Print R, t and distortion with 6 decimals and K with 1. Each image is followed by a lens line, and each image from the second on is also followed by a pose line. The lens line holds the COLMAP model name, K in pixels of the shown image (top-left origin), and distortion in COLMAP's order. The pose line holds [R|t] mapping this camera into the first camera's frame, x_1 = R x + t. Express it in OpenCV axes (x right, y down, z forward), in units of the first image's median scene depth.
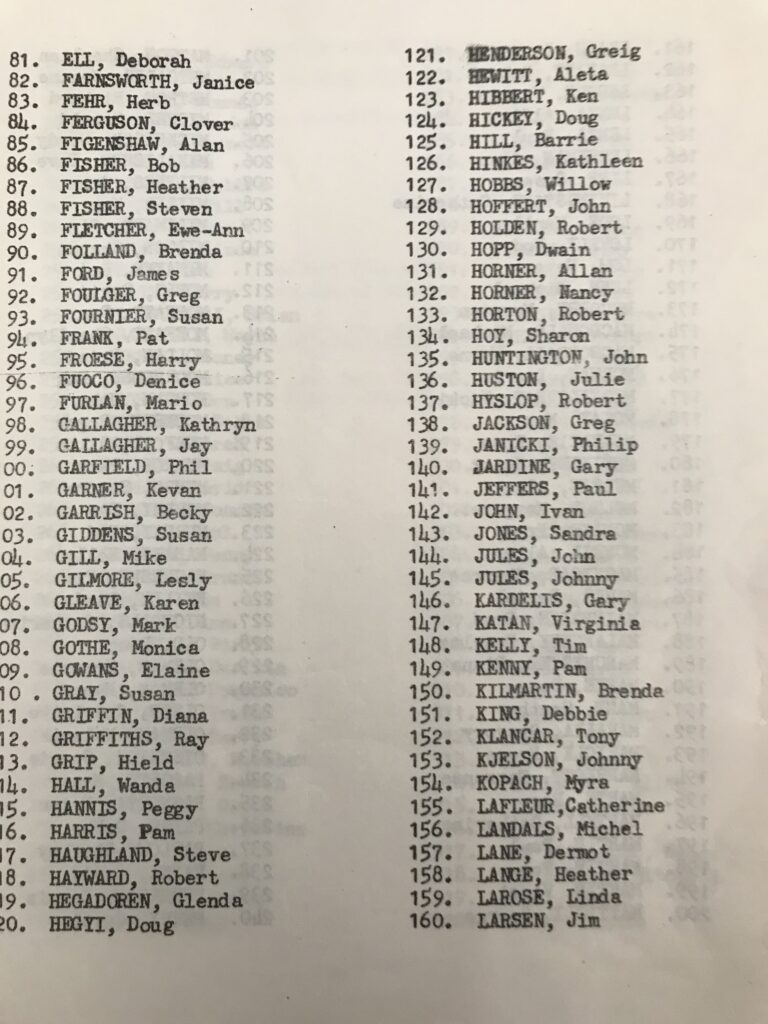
lens RADIAL K [[836.7, 0, 384.0], [0, 836.7, 512.0], [0, 0, 1]] dist [0.009393, 0.008688]
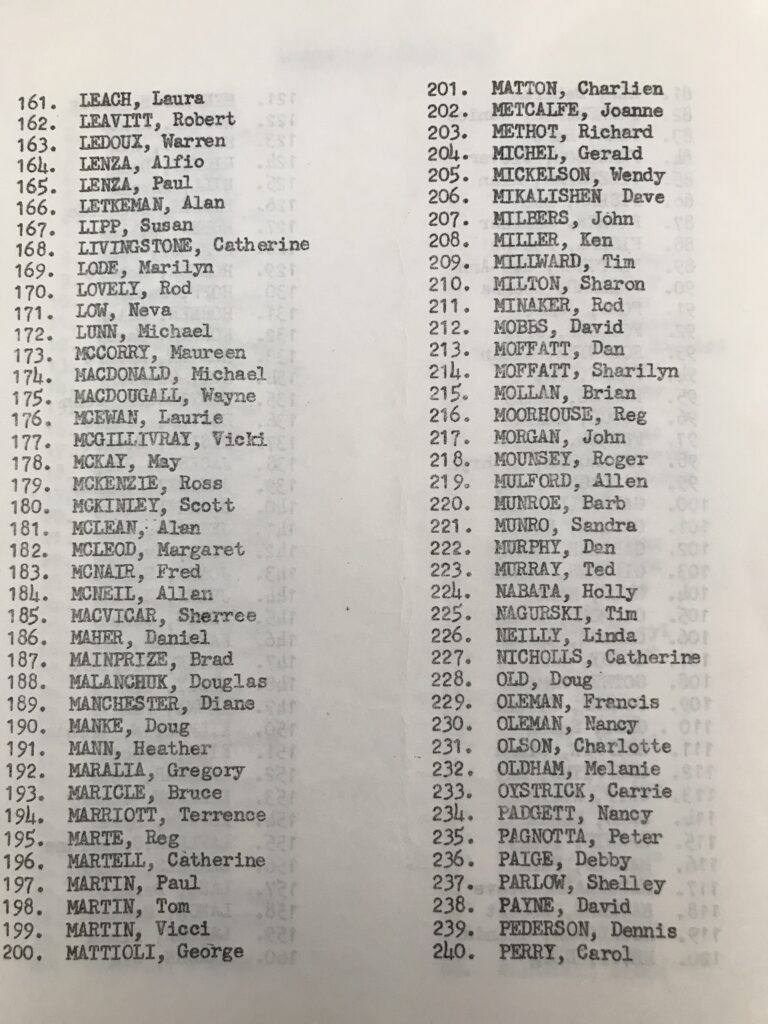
lens RADIAL K [[832.8, 0, 421.7], [0, 832.8, 450.5], [0, 0, 1]] dist [0.023907, 0.002568]
pose [[0.999816, 0.002538, 0.019014, -0.001381], [-0.002673, 0.999972, 0.007051, -0.250950], [-0.018996, -0.007100, 0.999794, 0.012451]]
